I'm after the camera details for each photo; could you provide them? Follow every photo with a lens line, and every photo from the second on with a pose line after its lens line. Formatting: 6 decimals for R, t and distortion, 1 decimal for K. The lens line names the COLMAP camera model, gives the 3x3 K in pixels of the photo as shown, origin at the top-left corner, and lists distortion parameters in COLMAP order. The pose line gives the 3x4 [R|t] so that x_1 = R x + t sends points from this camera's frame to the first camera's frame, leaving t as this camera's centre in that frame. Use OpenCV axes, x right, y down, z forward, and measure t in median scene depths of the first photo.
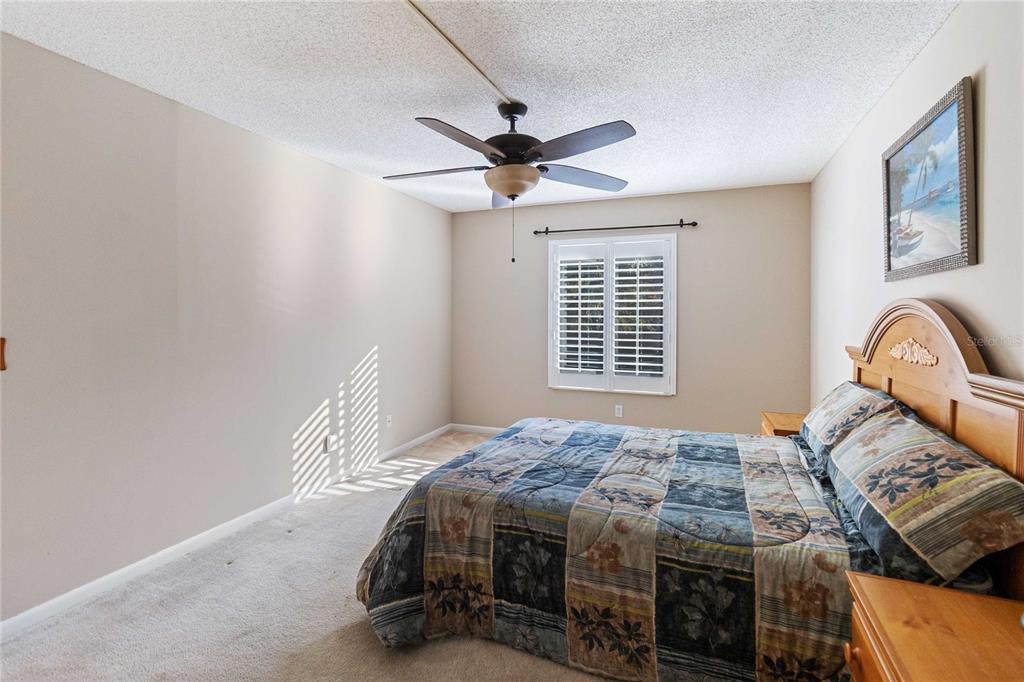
lens RADIAL K [[475.9, 0, 501.3], [0, 475.9, 309.6], [0, 0, 1]] dist [0.002946, 0.000398]
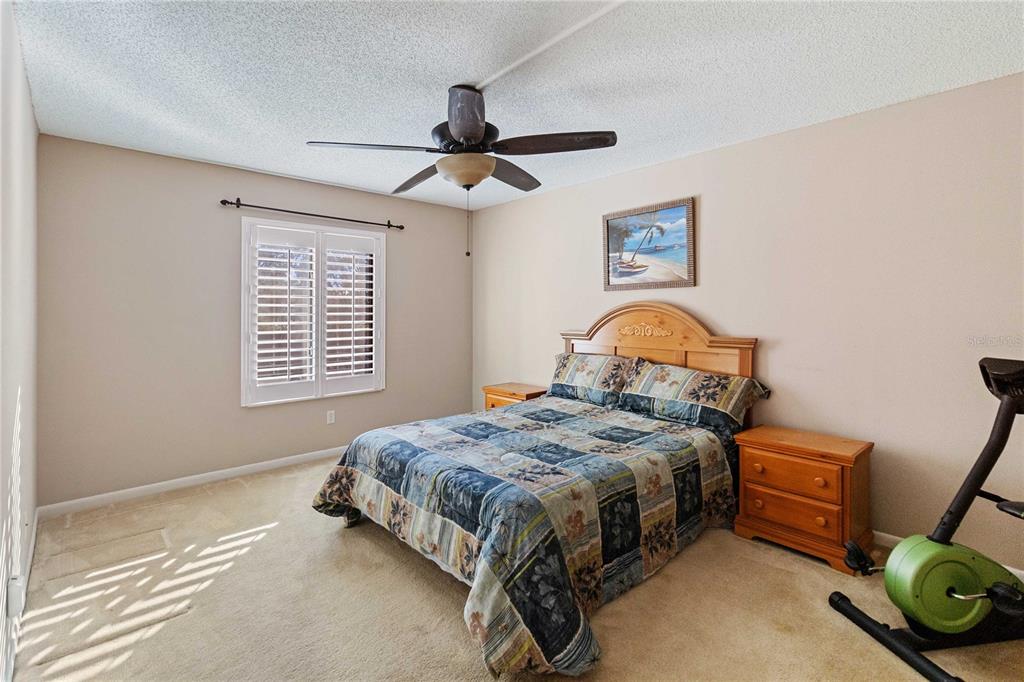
lens RADIAL K [[475.9, 0, 524.4], [0, 475.9, 308.7], [0, 0, 1]] dist [0.002946, 0.000398]
pose [[0.416018, -0.000485, 0.909356, -0.907740], [-0.003282, 0.999993, 0.002034, 0.002529], [-0.909351, -0.003831, 0.416013, 0.585699]]
